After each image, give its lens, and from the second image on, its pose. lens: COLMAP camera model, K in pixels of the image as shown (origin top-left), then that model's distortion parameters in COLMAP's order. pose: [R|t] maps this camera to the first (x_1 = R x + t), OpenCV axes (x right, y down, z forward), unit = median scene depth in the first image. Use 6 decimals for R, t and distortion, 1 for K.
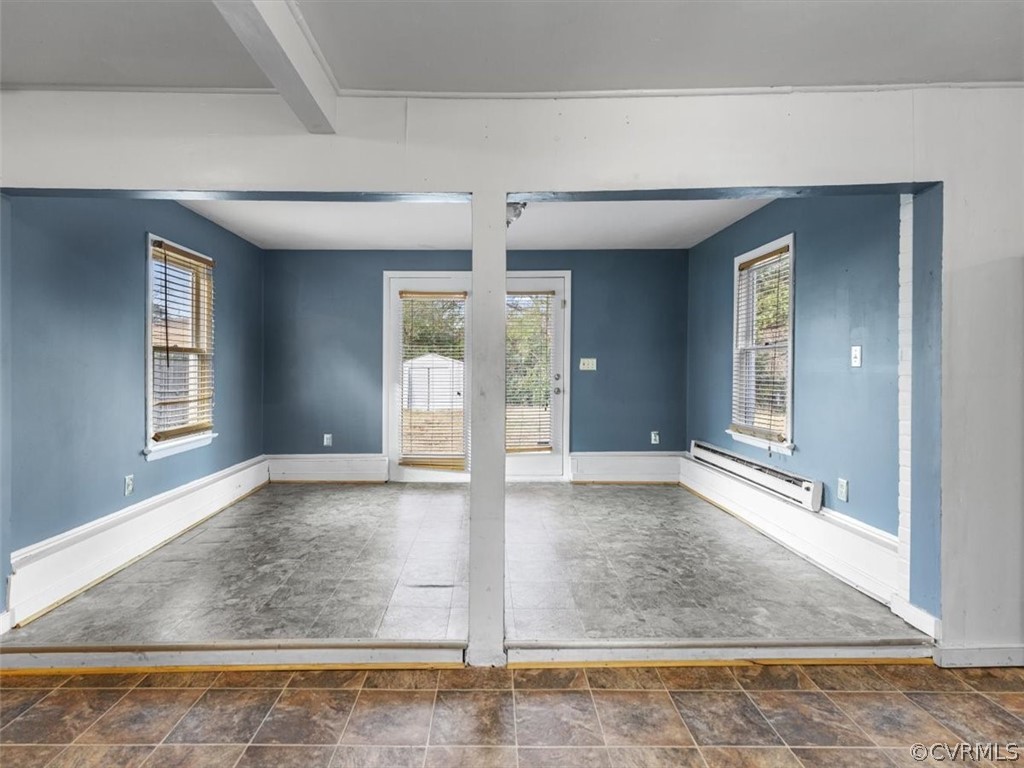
lens RADIAL K [[525.0, 0, 489.3], [0, 525.0, 378.2], [0, 0, 1]] dist [0.001476, 0.000411]
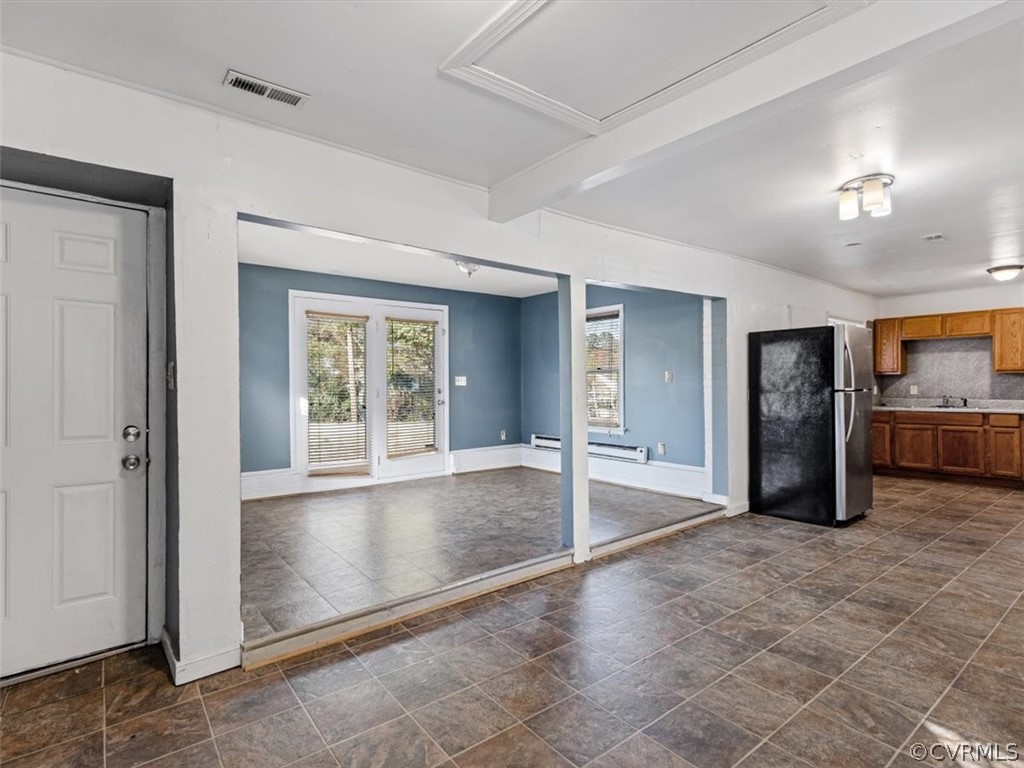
lens RADIAL K [[524.9, 0, 510.2], [0, 524.9, 395.1], [0, 0, 1]] dist [0.002322, 0.000065]
pose [[0.785426, -0.015749, 0.618755, -0.736585], [0.015762, 0.999861, 0.005442, 0.004447], [-0.618755, 0.005478, 0.785565, -0.102181]]
